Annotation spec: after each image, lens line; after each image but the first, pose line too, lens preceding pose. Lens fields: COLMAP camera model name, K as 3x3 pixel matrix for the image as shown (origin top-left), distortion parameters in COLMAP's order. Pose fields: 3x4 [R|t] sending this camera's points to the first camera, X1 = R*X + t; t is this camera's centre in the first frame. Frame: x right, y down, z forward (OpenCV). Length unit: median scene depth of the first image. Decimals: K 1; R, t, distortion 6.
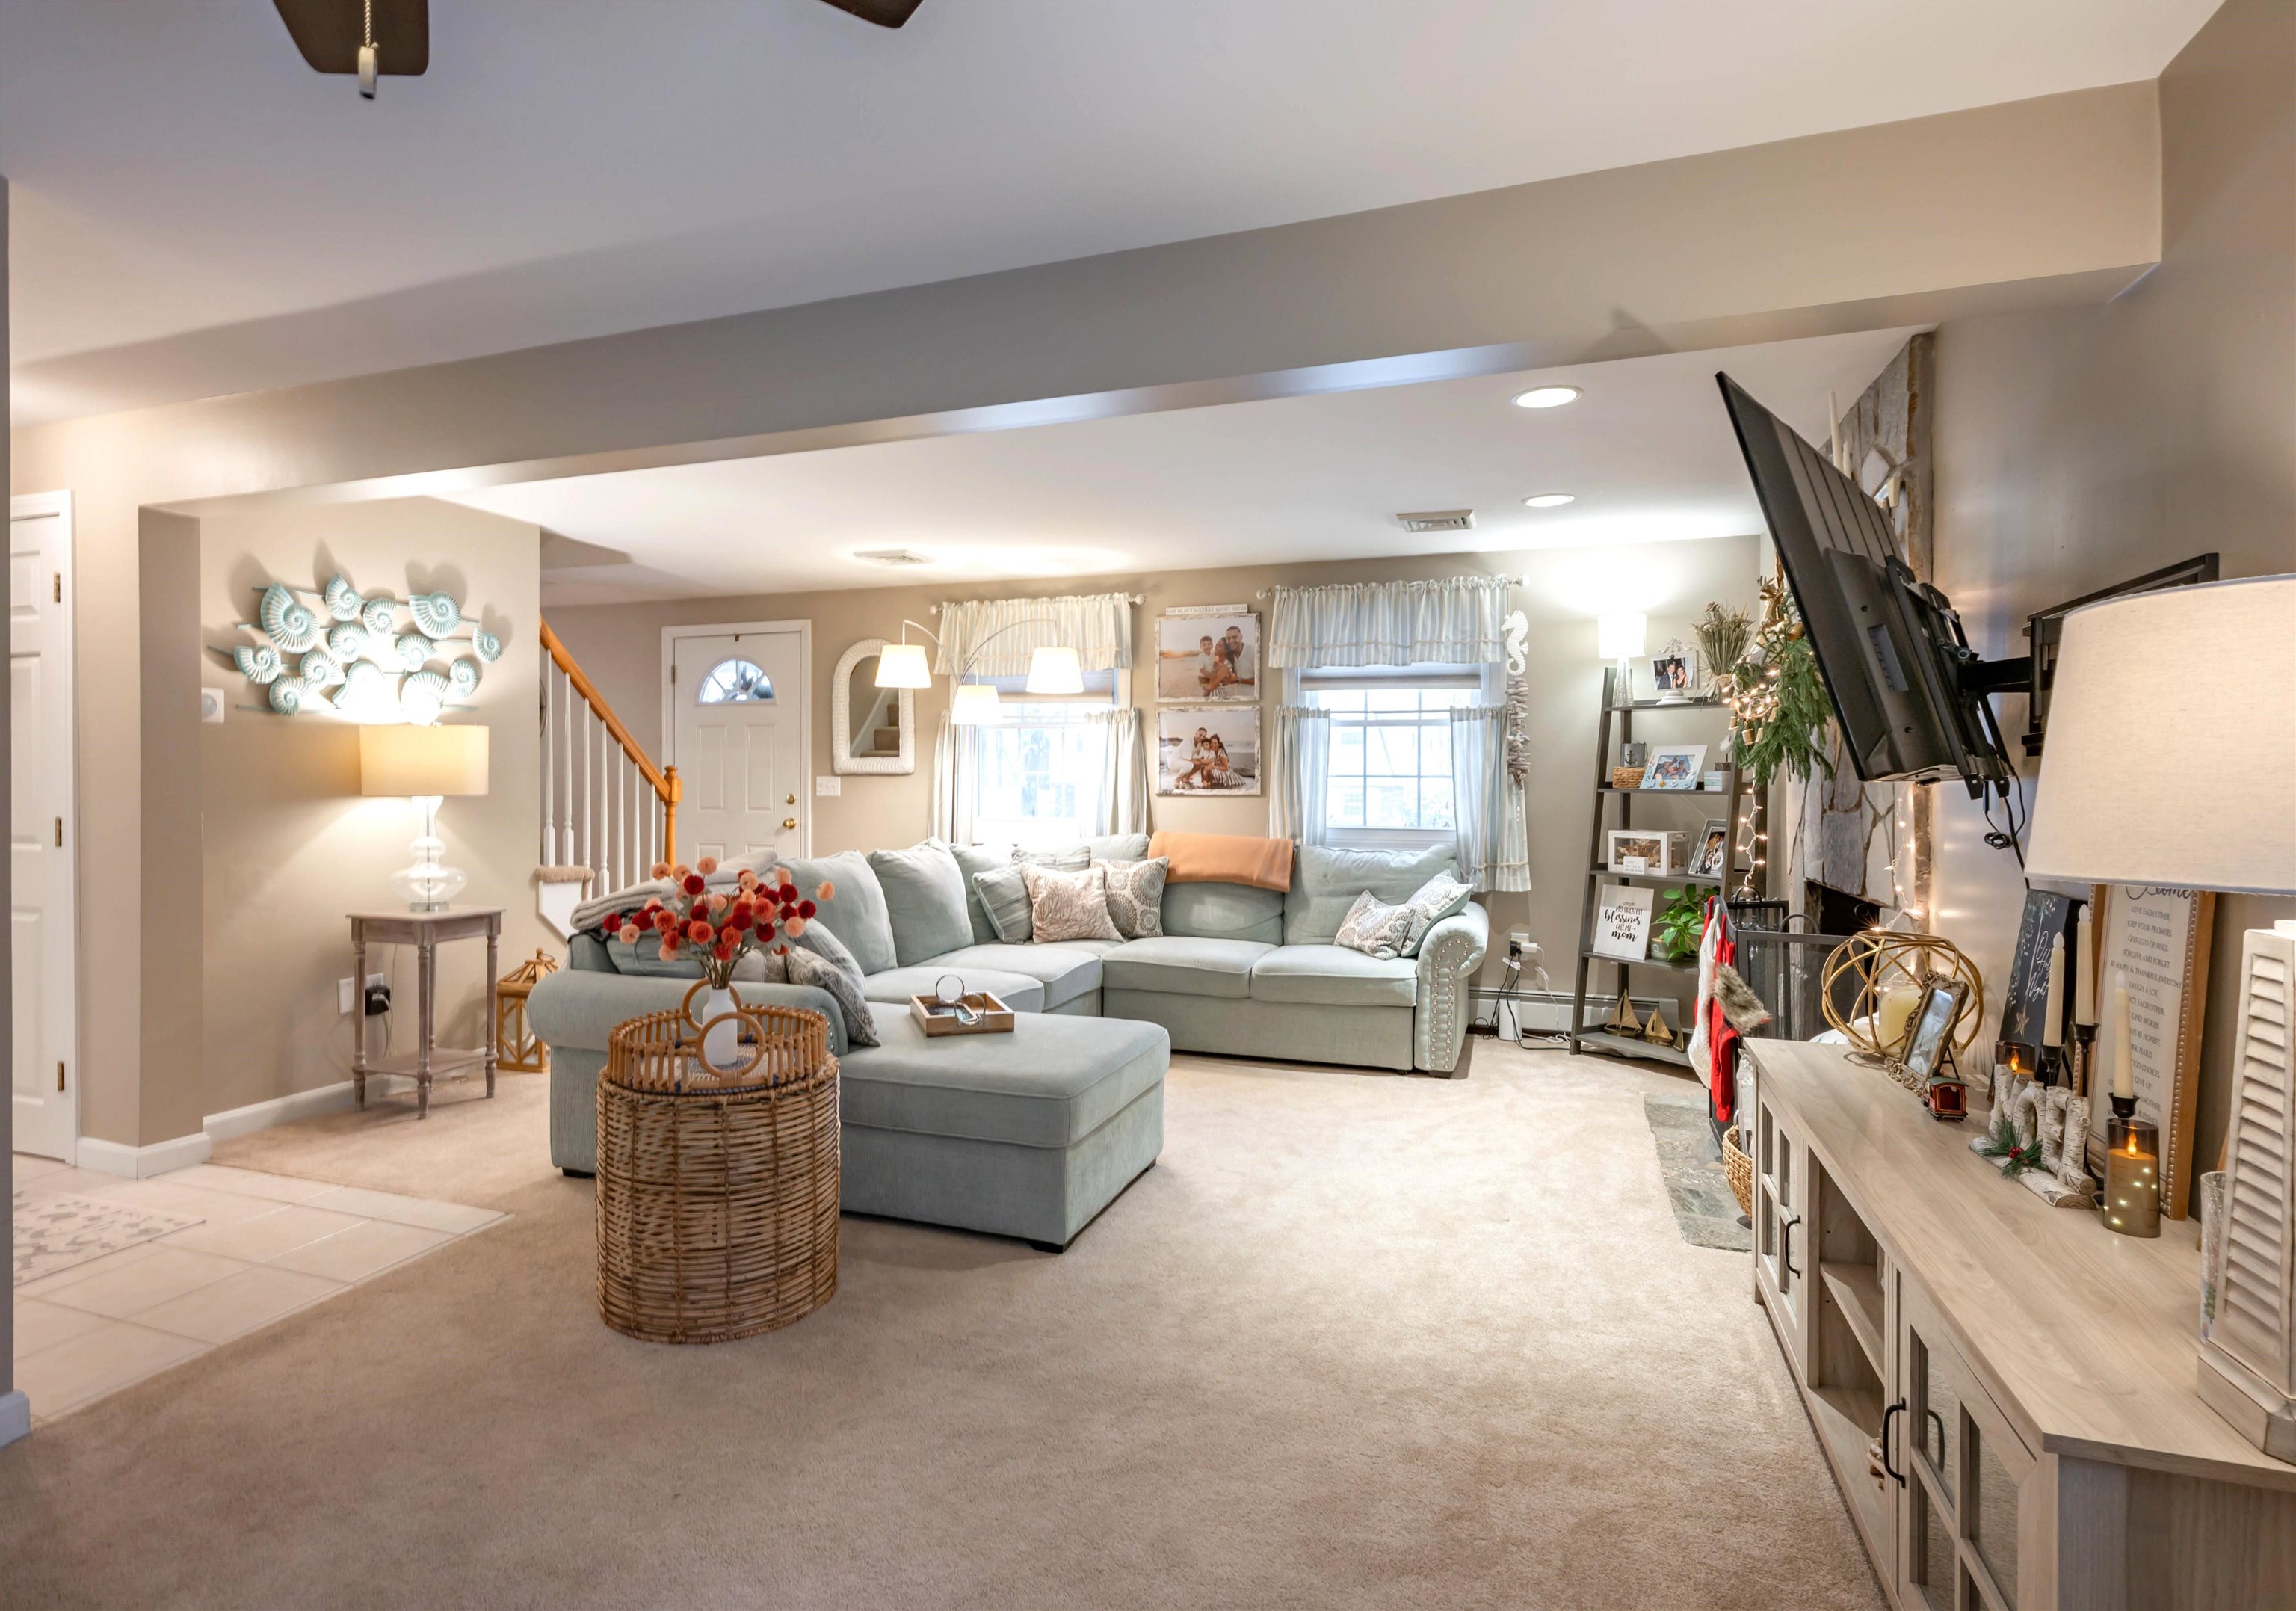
lens RADIAL K [[1171.8, 0, 1135.9], [0, 1171.8, 782.9], [0, 0, 1]] dist [-0.011259, 0.000395]
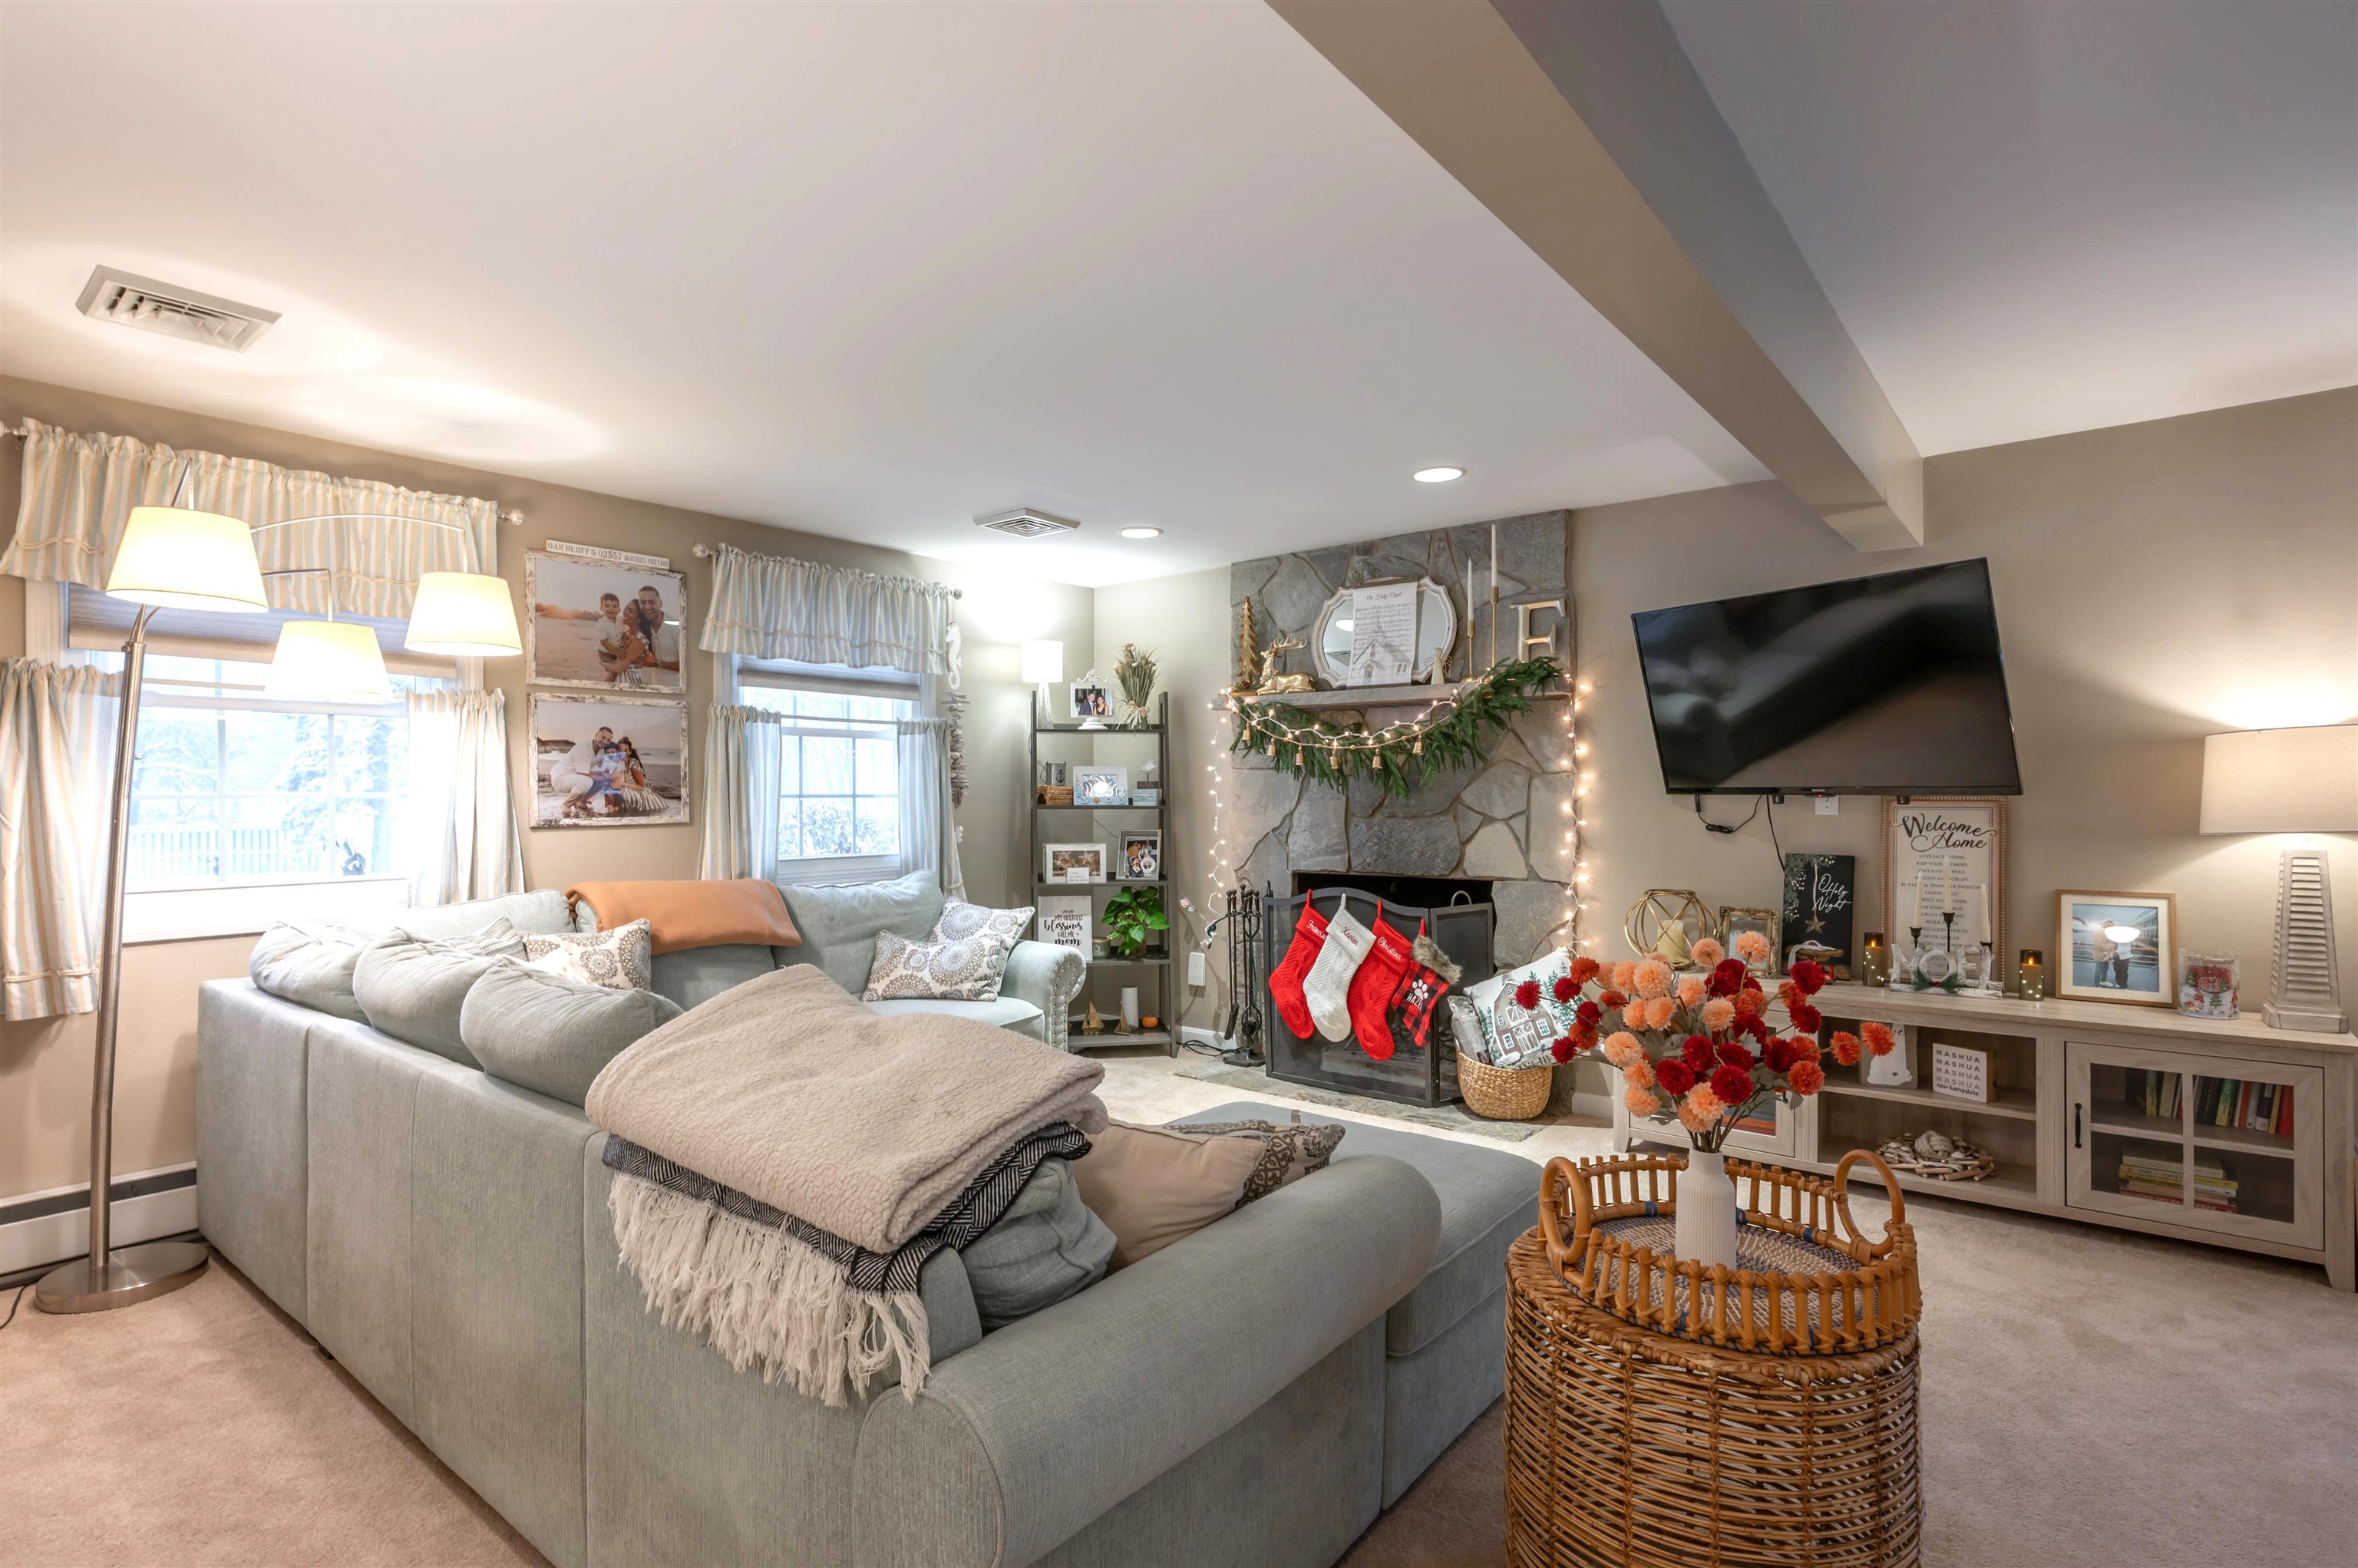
lens RADIAL K [[1148.3, 0, 1149.8], [0, 1148.3, 793.1], [0, 0, 1]] dist [-0.003233, 0.001512]
pose [[0.347644, -0.007186, 0.937599, -0.540522], [0.007902, 0.999958, 0.004734, -0.010794], [-0.937593, 0.005763, 0.347686, 0.552804]]
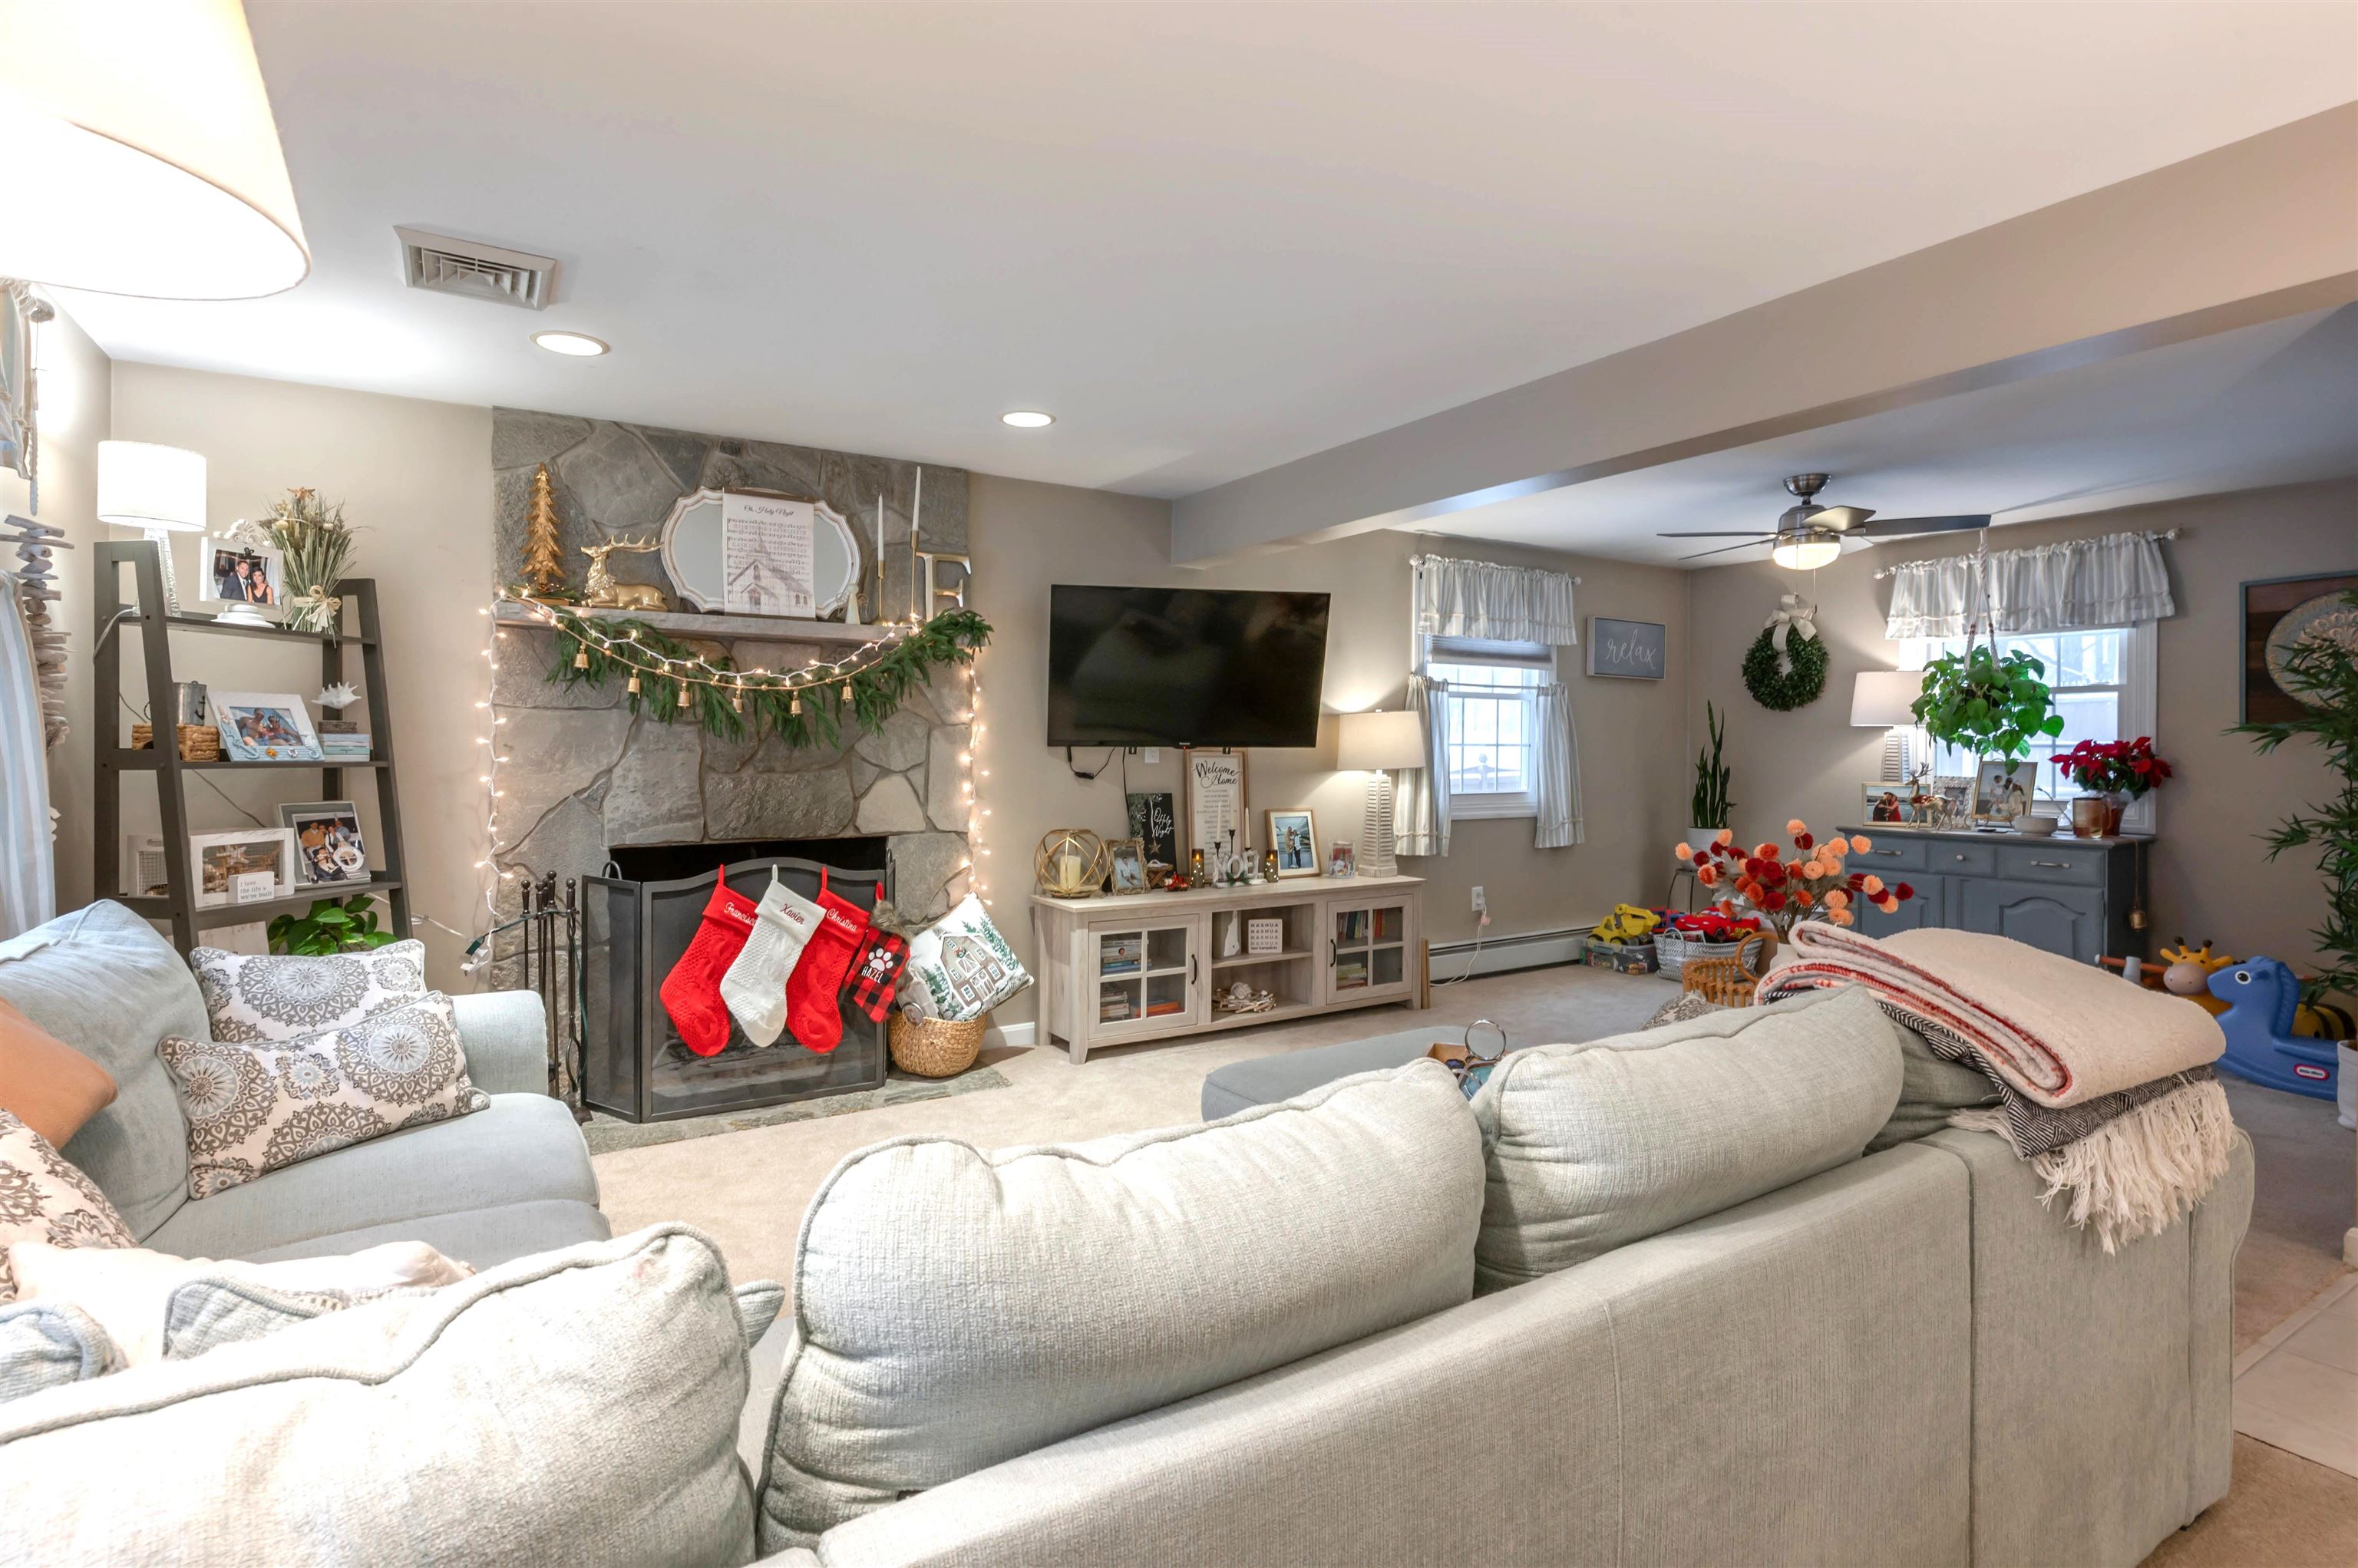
lens RADIAL K [[1148.3, 0, 1203.4], [0, 1148.3, 749.7], [0, 0, 1]] dist [-0.003233, 0.001512]
pose [[-0.785609, -0.009997, 0.618642, -0.321057], [-0.005919, 0.999945, 0.008642, -0.009138], [-0.618695, 0.003127, -0.785625, 1.137550]]
